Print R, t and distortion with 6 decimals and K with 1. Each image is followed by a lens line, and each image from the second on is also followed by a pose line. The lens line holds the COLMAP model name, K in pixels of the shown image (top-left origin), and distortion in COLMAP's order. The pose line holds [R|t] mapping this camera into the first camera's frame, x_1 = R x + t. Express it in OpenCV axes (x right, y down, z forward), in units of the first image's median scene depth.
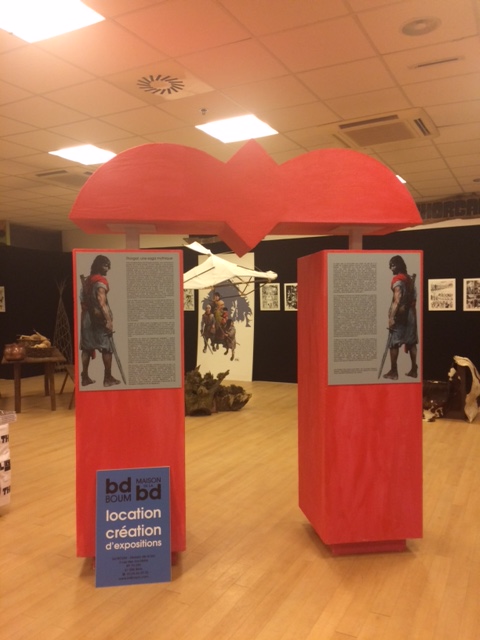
lens RADIAL K [[542.3, 0, 238.1], [0, 542.3, 320.7], [0, 0, 1]] dist [0.027325, -0.002641]
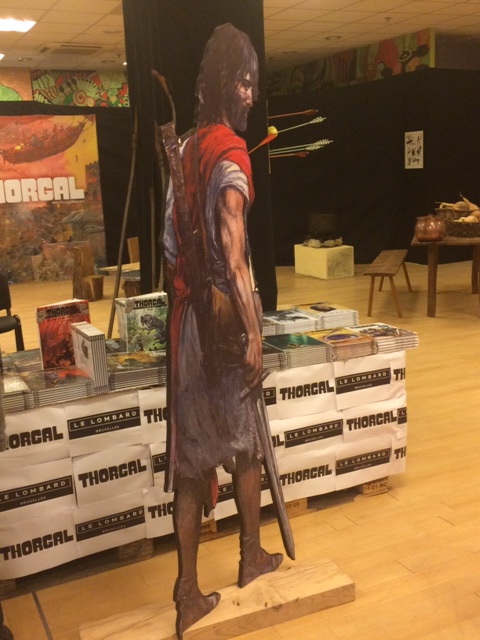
lens RADIAL K [[721.8, 0, 239.1], [0, 721.8, 320.3], [0, 0, 1]] dist [0.060669, 0.000000]
pose [[0.792339, 0.106264, -0.600756, -0.041562], [0.010119, 0.982289, 0.187097, -0.001535], [0.609998, -0.154324, 0.777230, 0.130189]]
